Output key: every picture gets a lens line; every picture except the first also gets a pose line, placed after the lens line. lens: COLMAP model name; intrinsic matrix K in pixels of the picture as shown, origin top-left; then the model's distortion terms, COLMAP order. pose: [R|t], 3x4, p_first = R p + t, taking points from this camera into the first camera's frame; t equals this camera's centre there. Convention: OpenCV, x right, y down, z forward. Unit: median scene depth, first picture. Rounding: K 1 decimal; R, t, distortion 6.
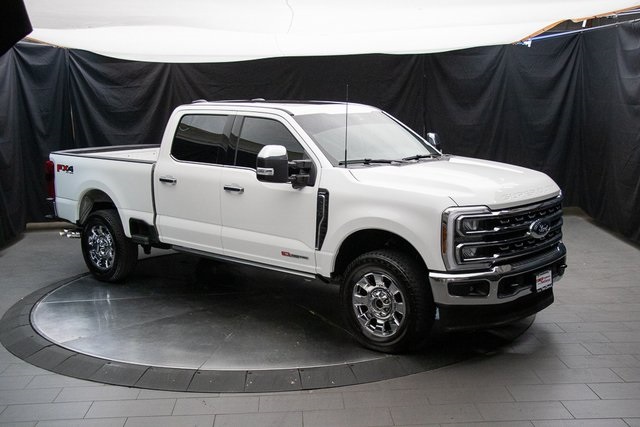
lens RADIAL K [[820.6, 0, 320.0], [0, 820.6, 213.5], [0, 0, 1]] dist [0.008909, -1.189963]
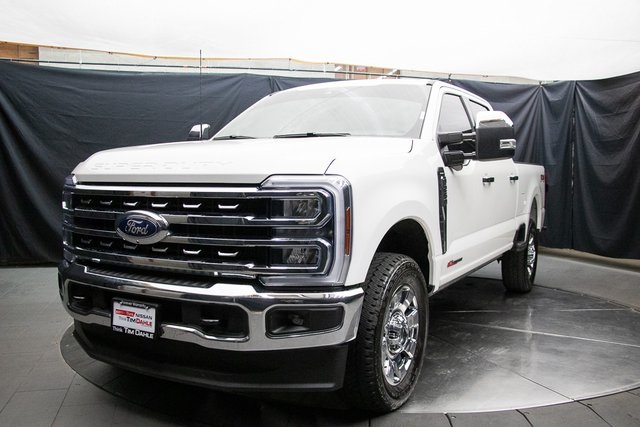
lens RADIAL K [[607.7, 0, 320.0], [0, 607.7, 213.5], [0, 0, 1]] dist [-0.105045, 0.012888]
pose [[0.197106, 0.072192, -0.977720, 0.723512], [-0.155628, 0.986944, 0.041499, -0.029900], [0.967951, 0.143981, 0.205768, 1.044746]]
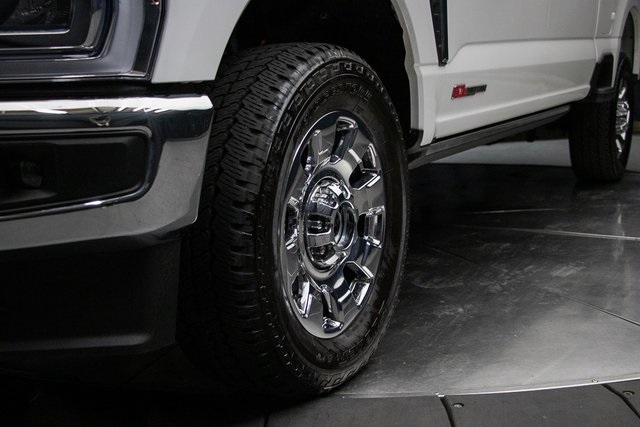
lens RADIAL K [[839.8, 0, 320.0], [0, 839.8, 213.5], [0, 0, 1]] dist [0.018862, 0.109797]
pose [[0.203678, 0.174069, -0.963439, 0.556267], [-0.119373, 0.981141, 0.152031, 0.027406], [0.971733, 0.084043, 0.220615, 1.149220]]
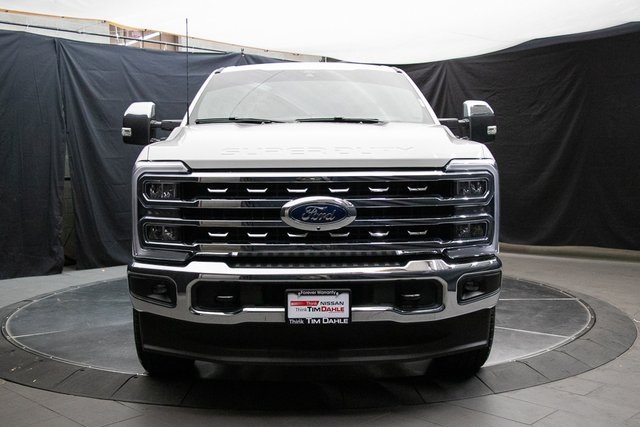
lens RADIAL K [[730.3, 0, 320.0], [0, 730.3, 213.5], [0, 0, 1]] dist [-0.014323, -0.004284]
pose [[0.681777, 0.058531, -0.729215, 0.651492], [-0.110430, 0.993606, -0.023494, 0.030172], [0.723178, 0.096545, 0.683881, 0.656382]]
